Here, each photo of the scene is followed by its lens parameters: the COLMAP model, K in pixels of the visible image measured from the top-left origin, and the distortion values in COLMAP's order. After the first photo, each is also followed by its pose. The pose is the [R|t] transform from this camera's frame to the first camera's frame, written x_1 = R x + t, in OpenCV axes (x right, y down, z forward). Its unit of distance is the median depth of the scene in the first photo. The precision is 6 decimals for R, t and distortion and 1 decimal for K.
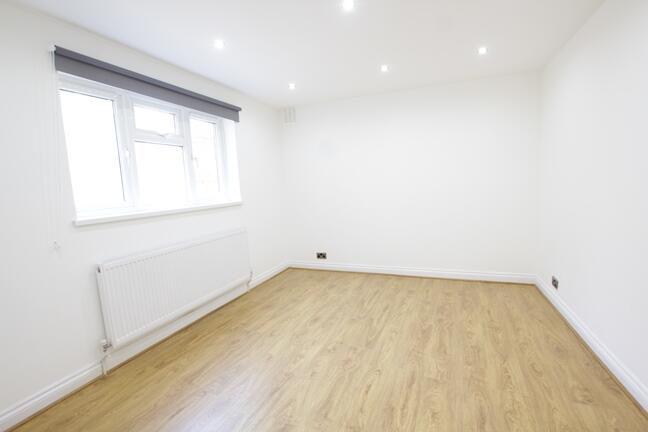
lens RADIAL K [[305.6, 0, 324.0], [0, 305.6, 216.7], [0, 0, 1]] dist [-0.016274, 0.000407]
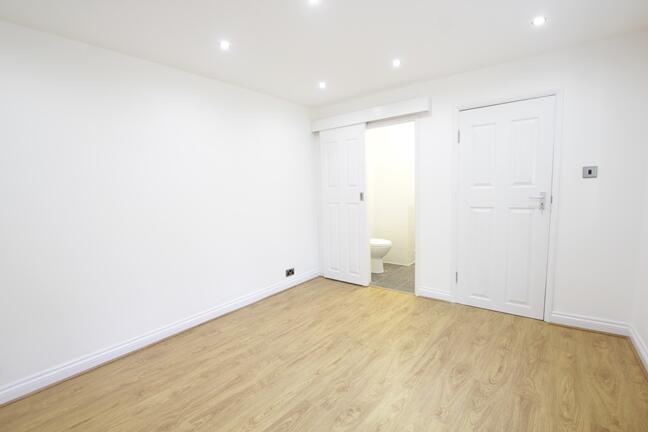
lens RADIAL K [[305.6, 0, 323.1], [0, 305.6, 216.6], [0, 0, 1]] dist [-0.016274, 0.000407]
pose [[-0.959625, 0.055390, 0.275775, -0.152514], [0.109626, 0.976542, 0.185331, -0.202031], [-0.259041, 0.208080, -0.943186, 1.862216]]
